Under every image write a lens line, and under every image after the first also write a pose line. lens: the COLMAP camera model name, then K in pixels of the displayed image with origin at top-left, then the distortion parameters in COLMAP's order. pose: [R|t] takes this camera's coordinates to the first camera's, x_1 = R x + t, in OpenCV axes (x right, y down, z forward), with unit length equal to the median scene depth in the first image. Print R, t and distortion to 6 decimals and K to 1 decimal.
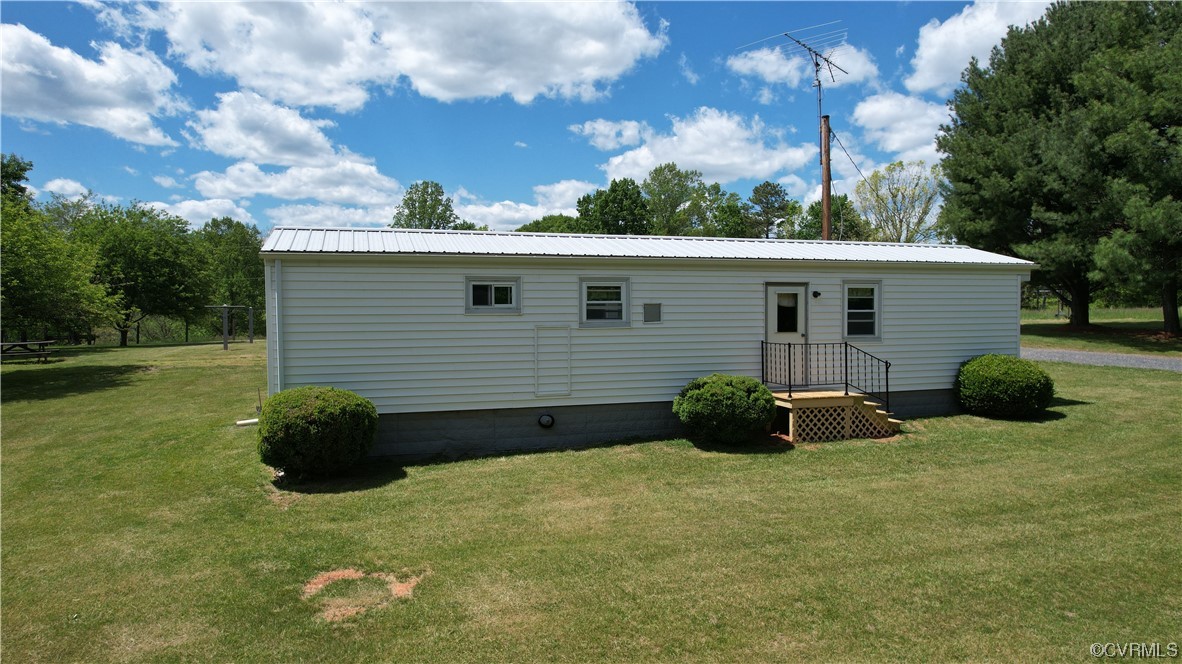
lens RADIAL K [[757.3, 0, 591.0], [0, 757.3, 332.0], [0, 0, 1]] dist [-0.051602, 0.001985]
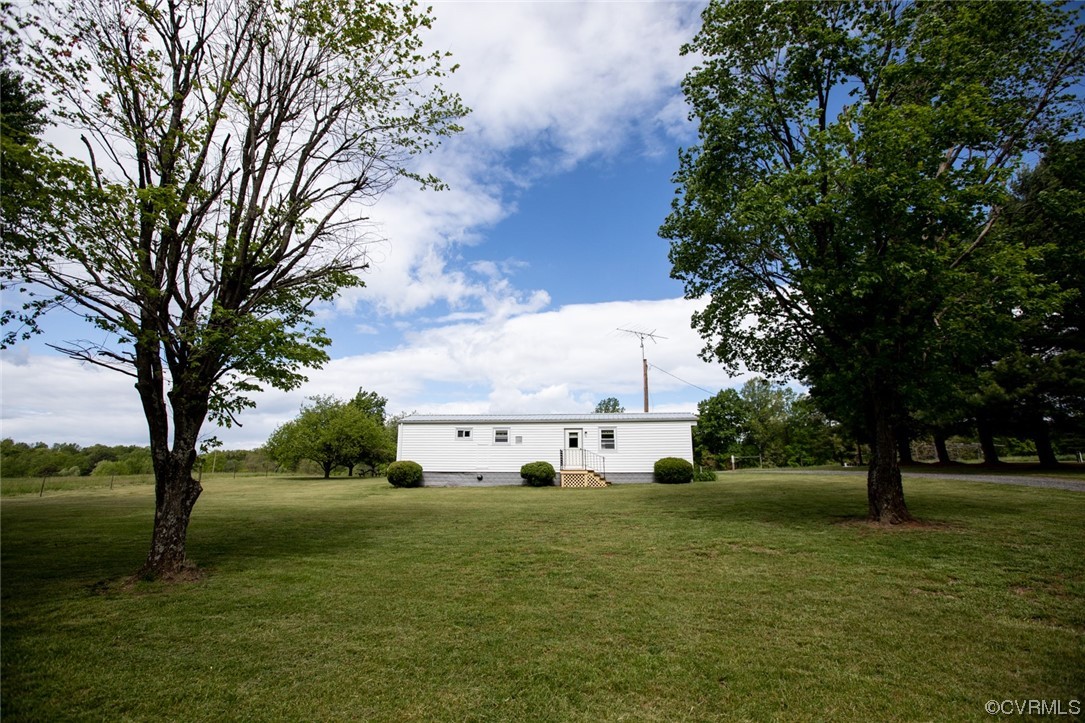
lens RADIAL K [[491.7, 0, 533.5], [0, 491.7, 366.1], [0, 0, 1]] dist [-0.042880, 0.000722]
pose [[0.911049, -0.081653, -0.404132, 0.849732], [-0.024922, 0.967495, -0.251660, 0.160780], [0.411544, 0.239346, 0.879400, -0.620671]]
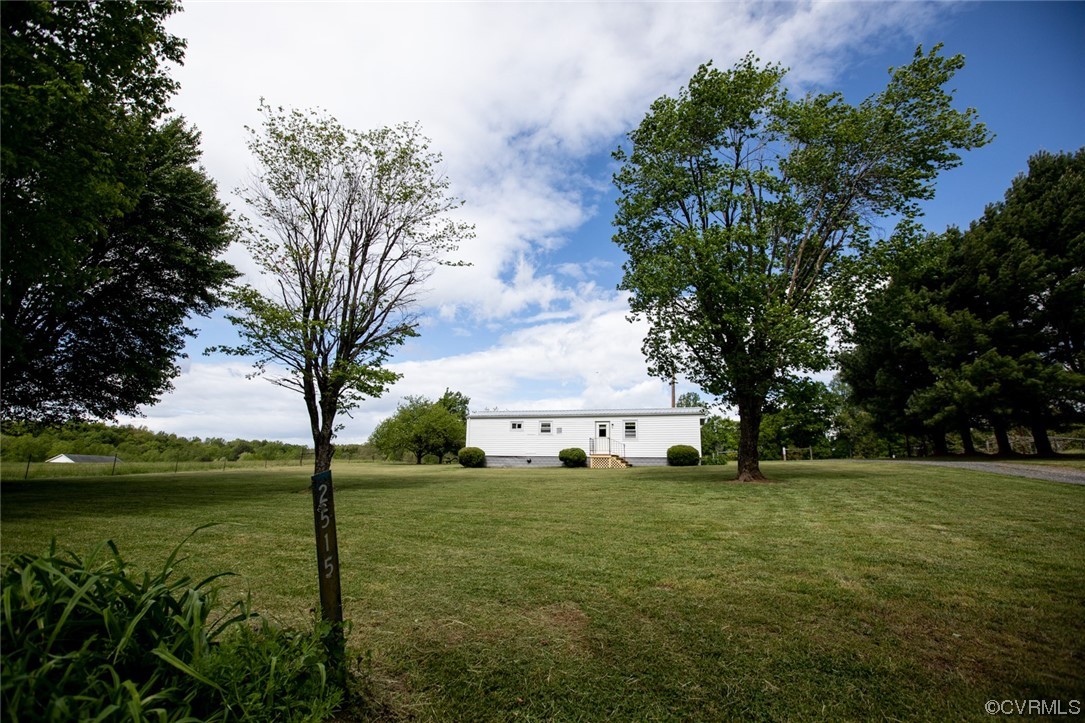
lens RADIAL K [[485.3, 0, 542.5], [0, 485.3, 361.5], [0, 0, 1]] dist [-0.065692, 0.000083]
pose [[0.829054, -0.103465, -0.549513, 1.226061], [-0.044264, 0.967505, -0.248947, 0.217529], [0.557413, 0.230714, 0.797534, -0.871425]]
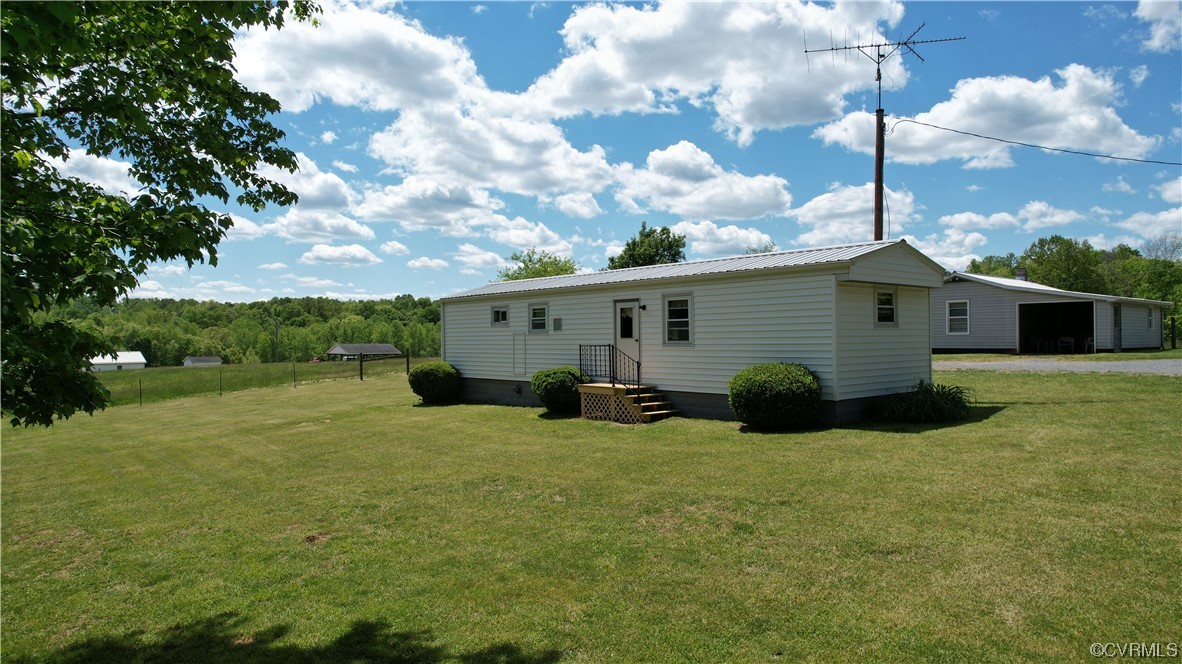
lens RADIAL K [[752.4, 0, 591.0], [0, 752.4, 332.0], [0, 0, 1]] dist [-0.002100, 0.000241]
pose [[0.397624, -0.005708, -0.917531, 1.425036], [-0.017568, 0.999750, -0.013833, 0.009206], [0.917380, 0.021620, 0.397424, 0.437836]]
